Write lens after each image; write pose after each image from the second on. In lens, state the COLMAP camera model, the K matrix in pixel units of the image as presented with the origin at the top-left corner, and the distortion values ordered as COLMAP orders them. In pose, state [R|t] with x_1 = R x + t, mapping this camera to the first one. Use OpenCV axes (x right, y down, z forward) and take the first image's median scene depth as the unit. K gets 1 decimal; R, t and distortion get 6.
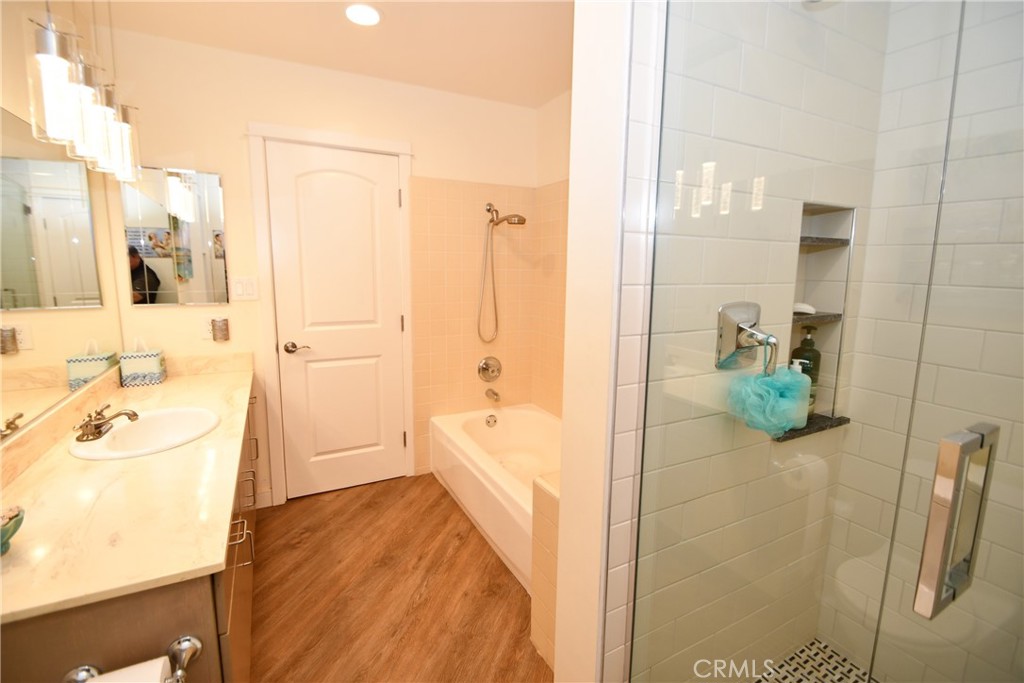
lens RADIAL K [[449.0, 0, 501.4], [0, 449.0, 330.6], [0, 0, 1]] dist [0.011203, -0.015499]
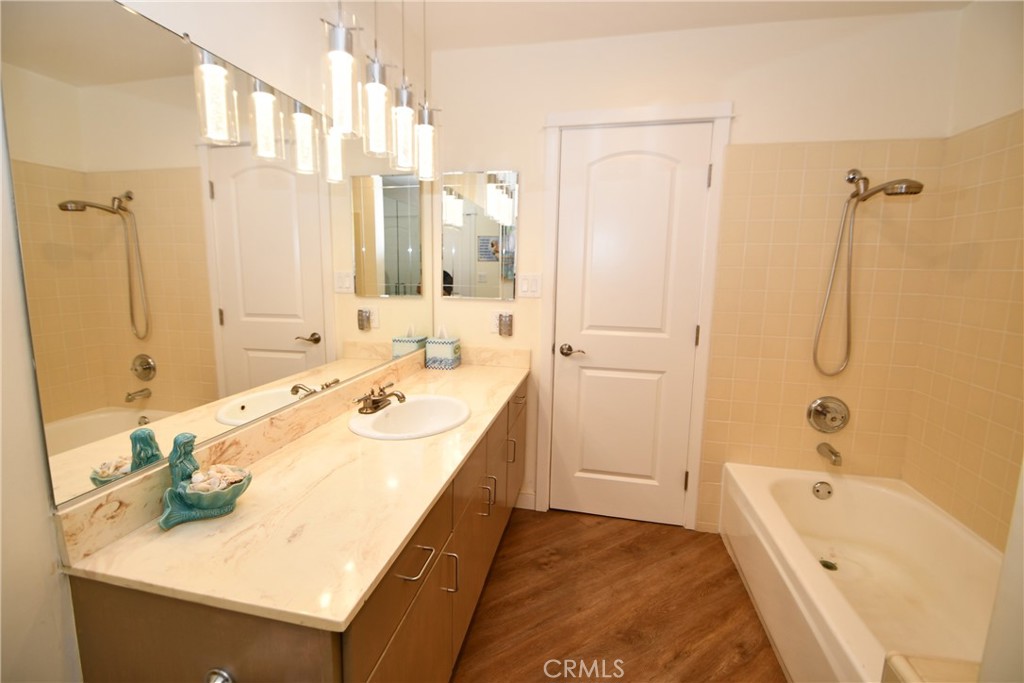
lens RADIAL K [[449.0, 0, 501.4], [0, 449.0, 330.6], [0, 0, 1]] dist [0.011203, -0.015499]
pose [[0.773651, 0.087661, -0.627518, 0.009495], [-0.097759, 0.995039, 0.018477, -0.006800], [0.626025, 0.047051, 0.778383, 0.196148]]
